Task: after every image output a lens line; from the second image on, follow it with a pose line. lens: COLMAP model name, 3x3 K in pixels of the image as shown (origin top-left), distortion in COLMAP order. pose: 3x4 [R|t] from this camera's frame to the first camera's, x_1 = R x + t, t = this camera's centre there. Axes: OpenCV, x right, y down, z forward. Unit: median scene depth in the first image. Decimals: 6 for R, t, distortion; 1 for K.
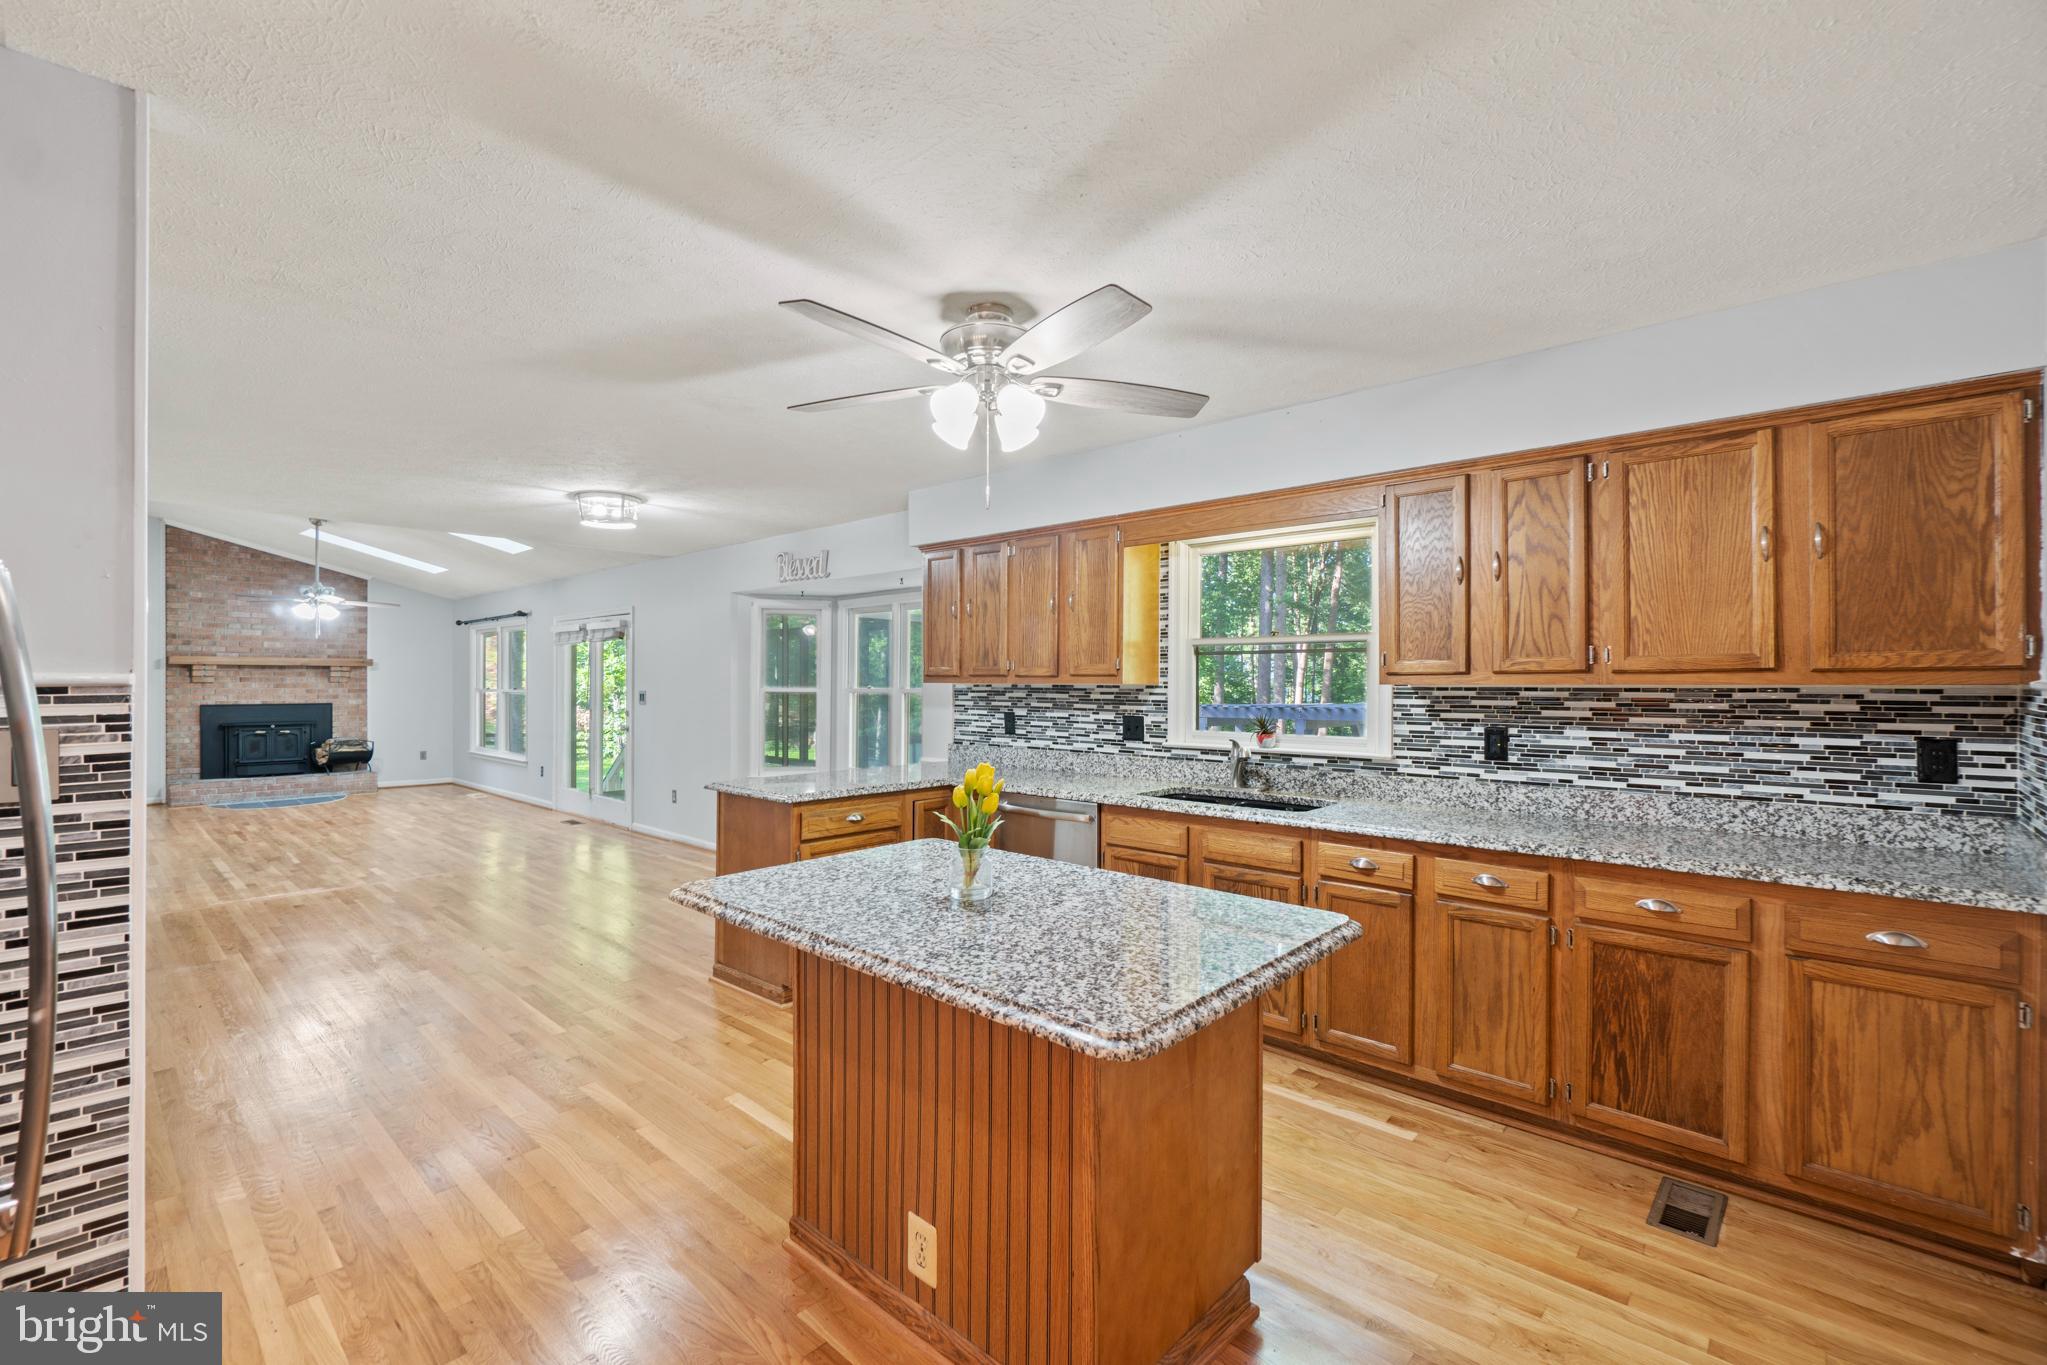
lens RADIAL K [[887.1, 0, 1018.7], [0, 887.1, 683.3], [0, 0, 1]] dist [-0.007350, 0.001502]
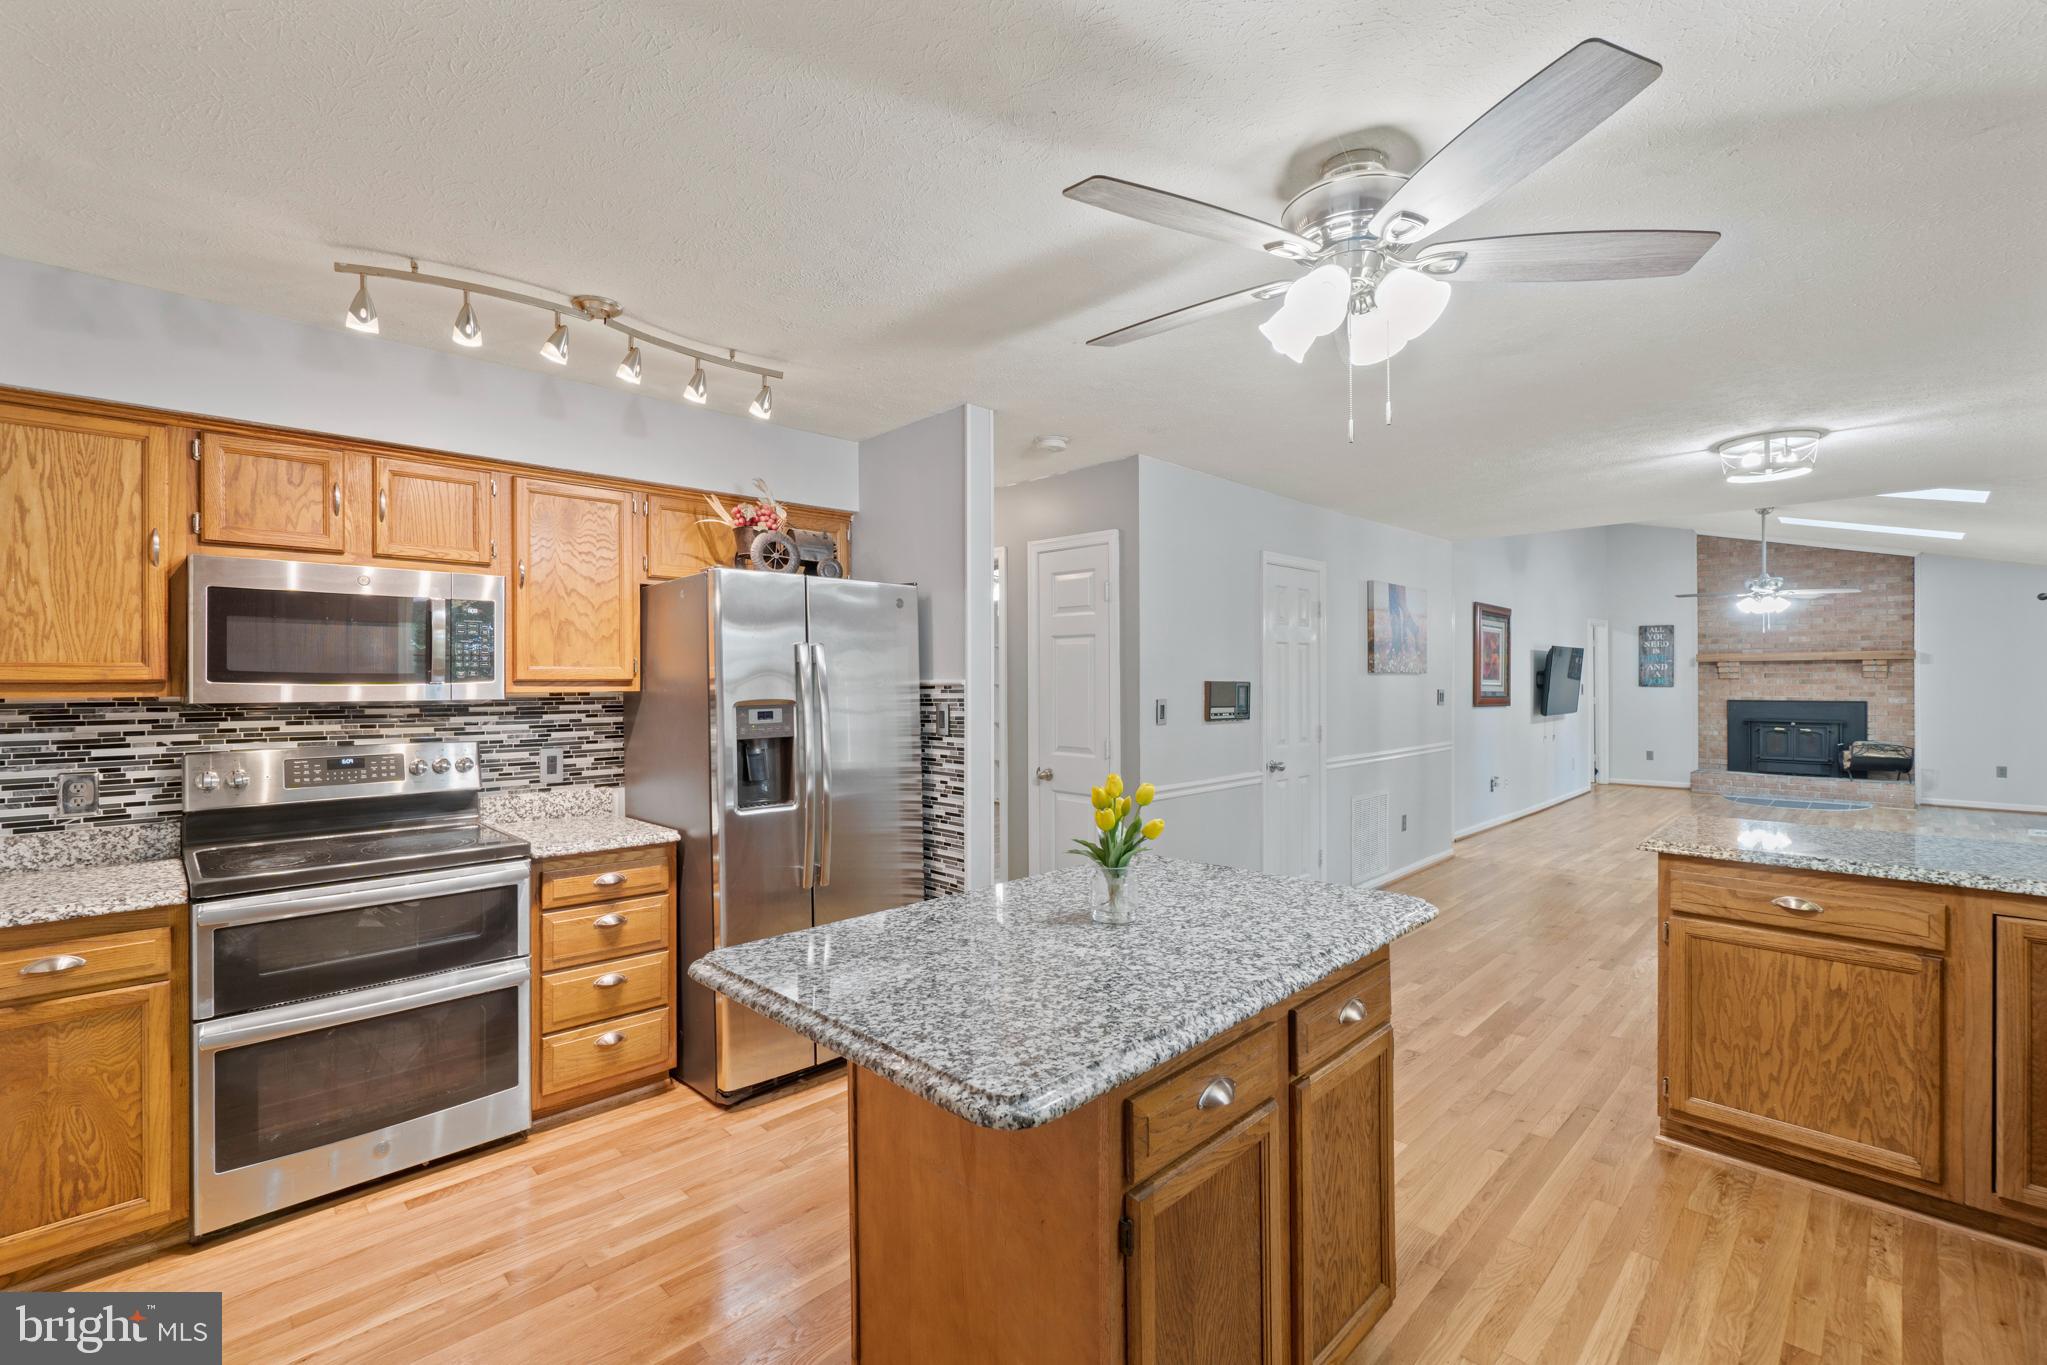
lens RADIAL K [[887.1, 0, 996.5], [0, 887.1, 676.3], [0, 0, 1]] dist [-0.007350, 0.001502]
pose [[-0.059462, -0.003864, -0.998223, 0.263515], [0.002278, 0.999989, -0.004007, -0.002068], [0.998228, -0.002512, -0.059453, 0.283955]]
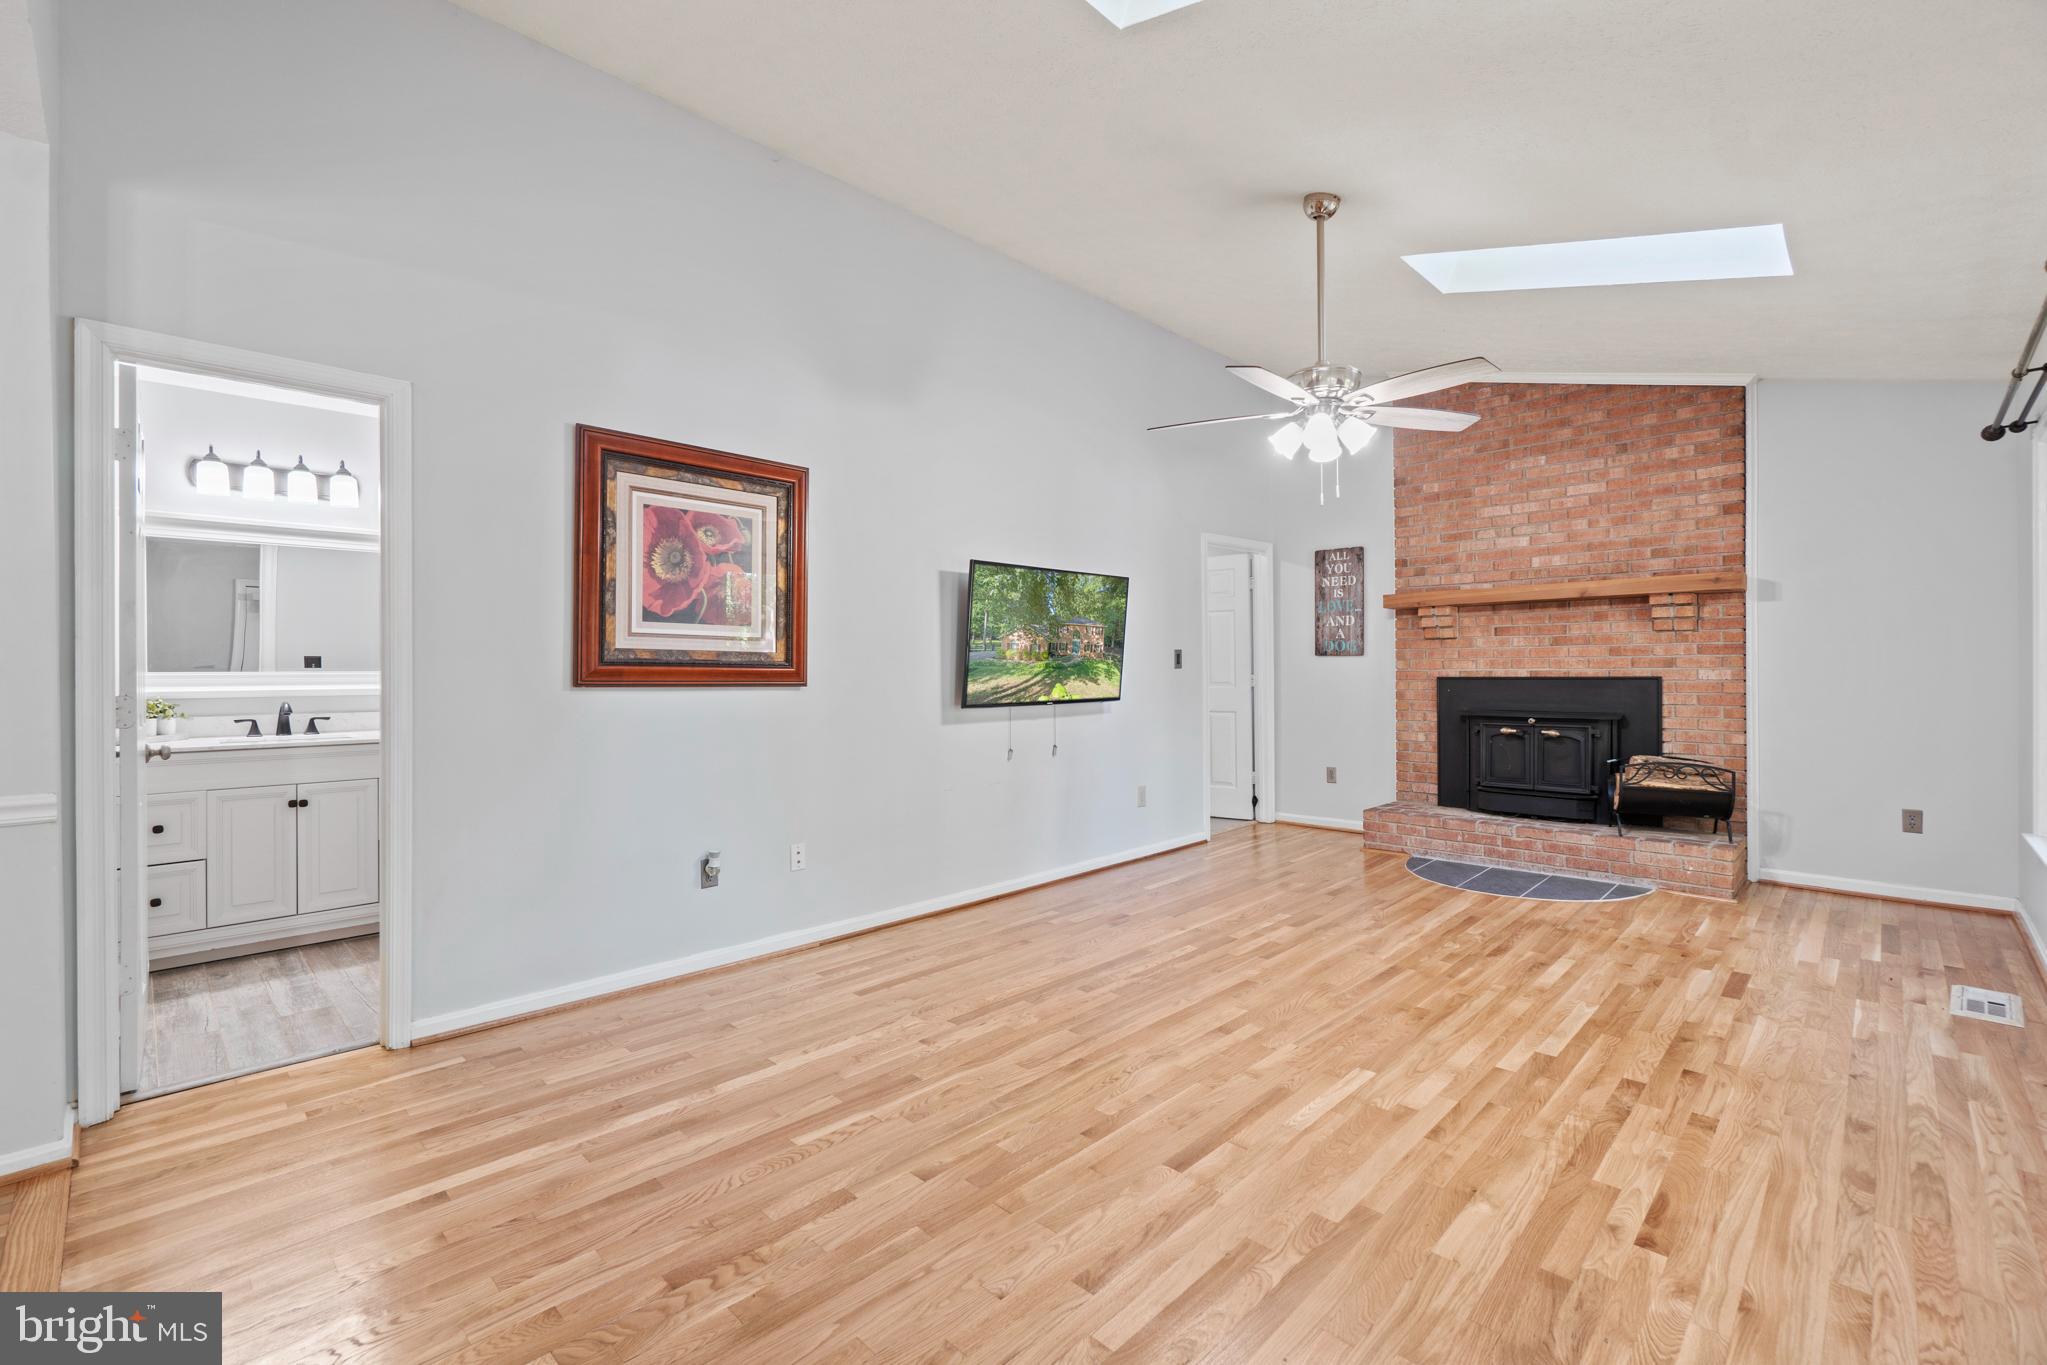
lens RADIAL K [[887.1, 0, 1004.0], [0, 887.1, 670.8], [0, 0, 1]] dist [-0.007350, 0.001502]
pose [[-0.043397, -0.000752, -0.999058, -0.494169], [0.006194, 0.999980, -0.001022, 0.028579], [0.999039, -0.006232, -0.043391, 1.097335]]
